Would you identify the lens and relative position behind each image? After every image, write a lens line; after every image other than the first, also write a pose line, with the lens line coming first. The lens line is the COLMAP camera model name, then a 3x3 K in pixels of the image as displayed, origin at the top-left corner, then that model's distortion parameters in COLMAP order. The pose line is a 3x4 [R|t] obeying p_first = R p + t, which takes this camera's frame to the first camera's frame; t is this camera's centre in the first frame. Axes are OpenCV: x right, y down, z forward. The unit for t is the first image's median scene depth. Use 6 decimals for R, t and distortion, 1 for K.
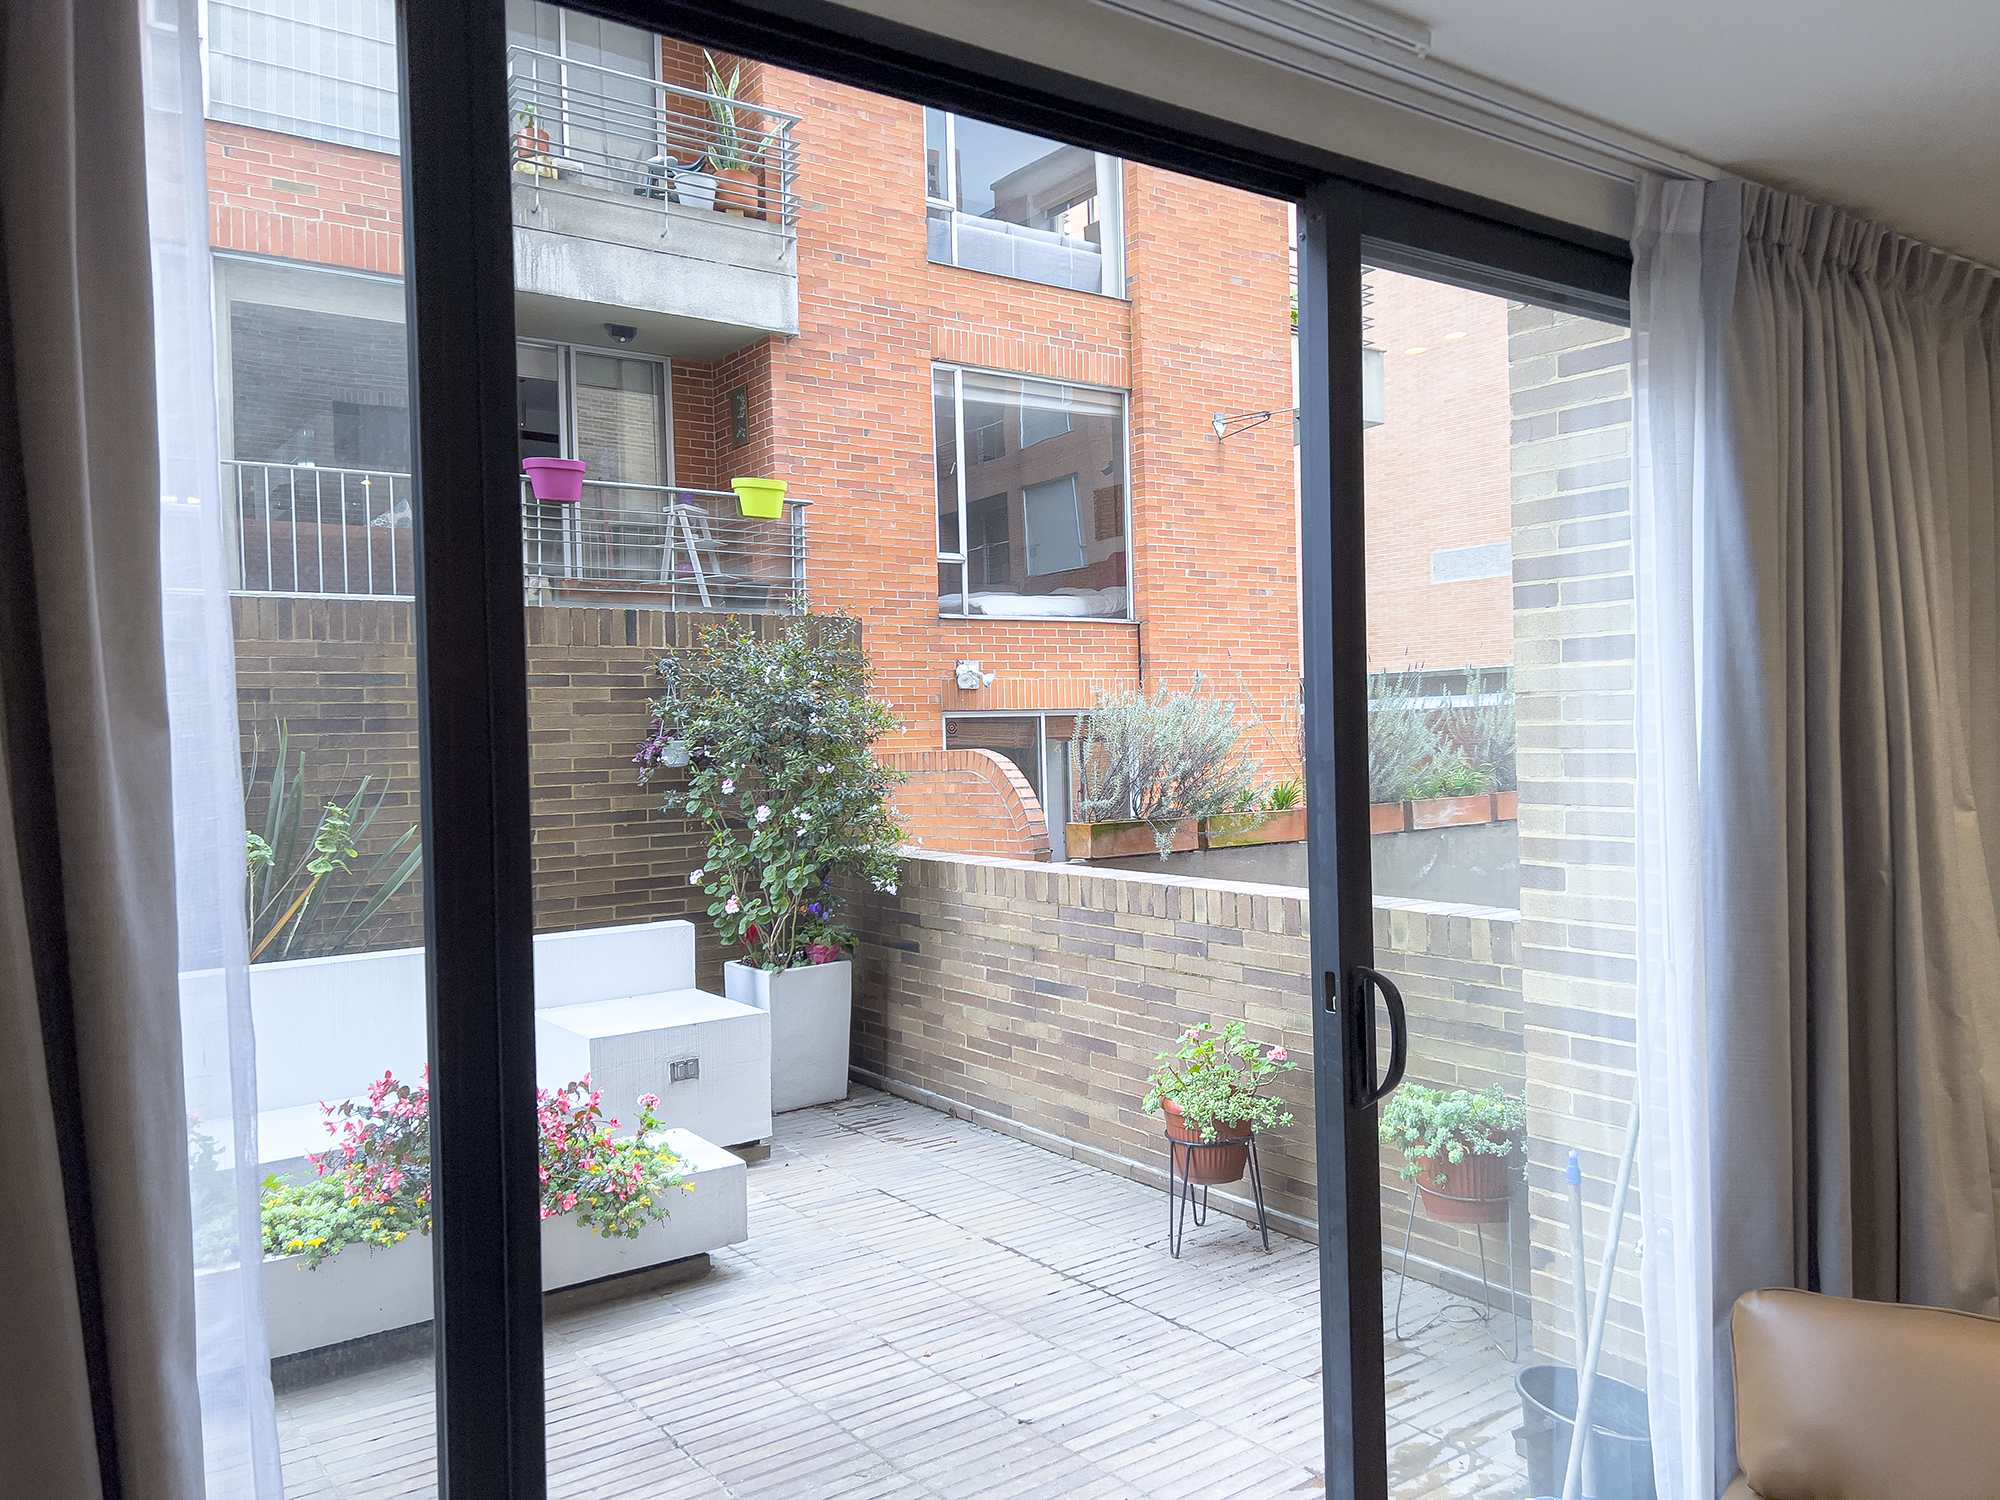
lens RADIAL K [[1501.0, 0, 1007.1], [0, 1501.0, 748.3], [0, 0, 1]] dist [0.064036, -0.065457]
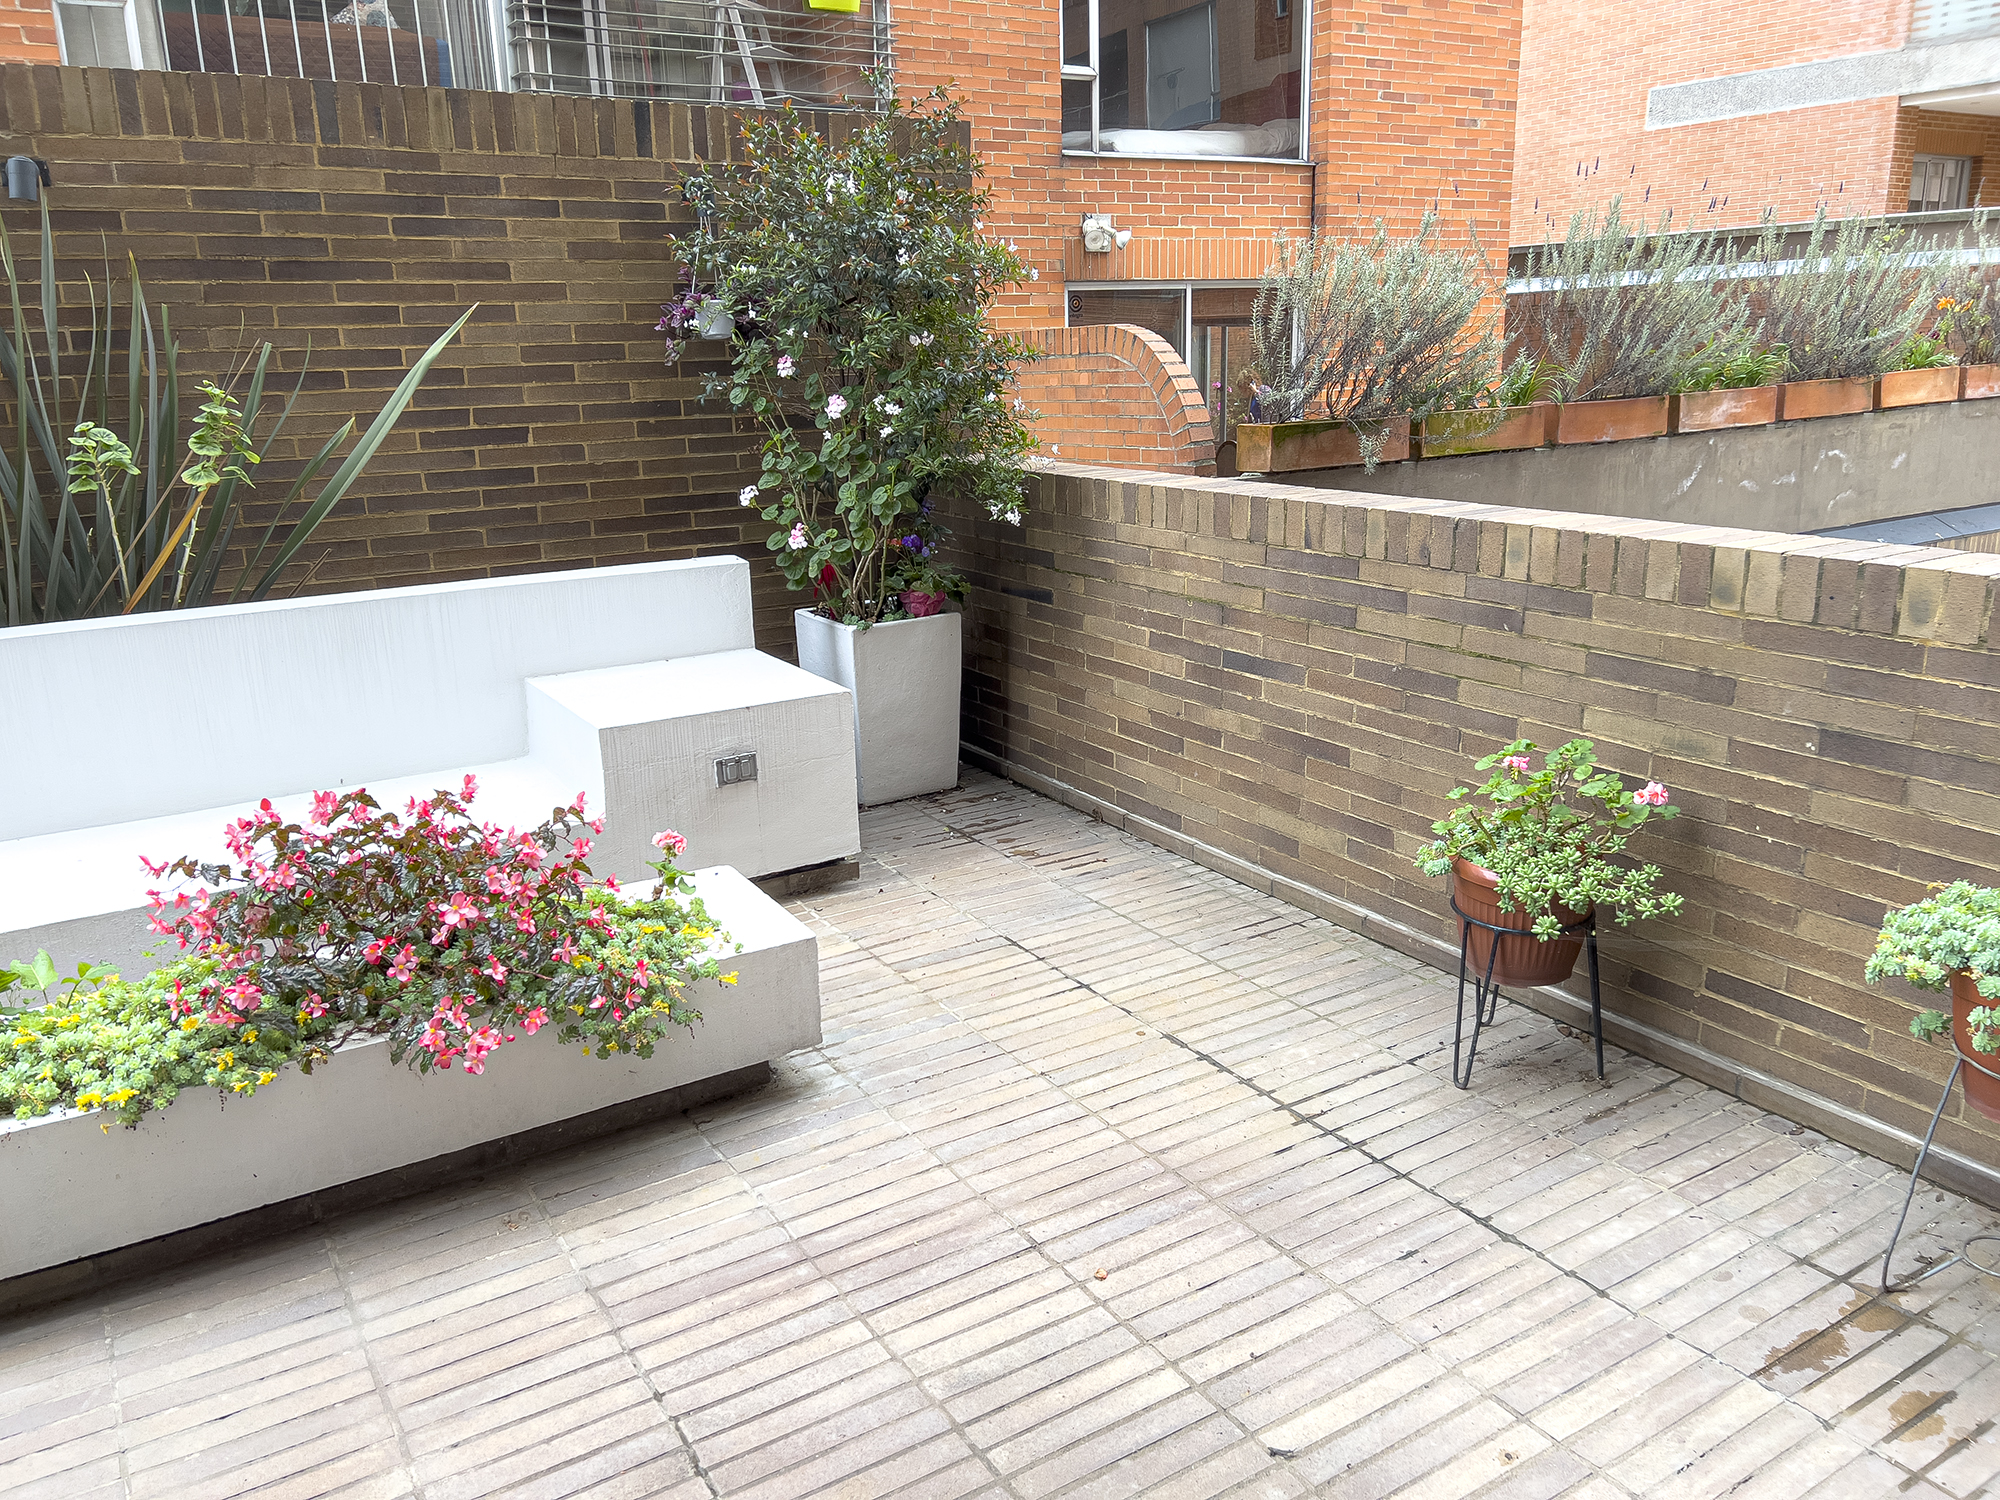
lens RADIAL K [[1501.0, 0, 998.6], [0, 1501.0, 769.4], [0, 0, 1]] dist [0.064036, -0.065457]
pose [[0.997499, 0.019025, -0.068072, -0.038255], [-0.000069, 0.963354, 0.268233, 0.019598], [0.070680, -0.267557, 0.960946, 0.307360]]
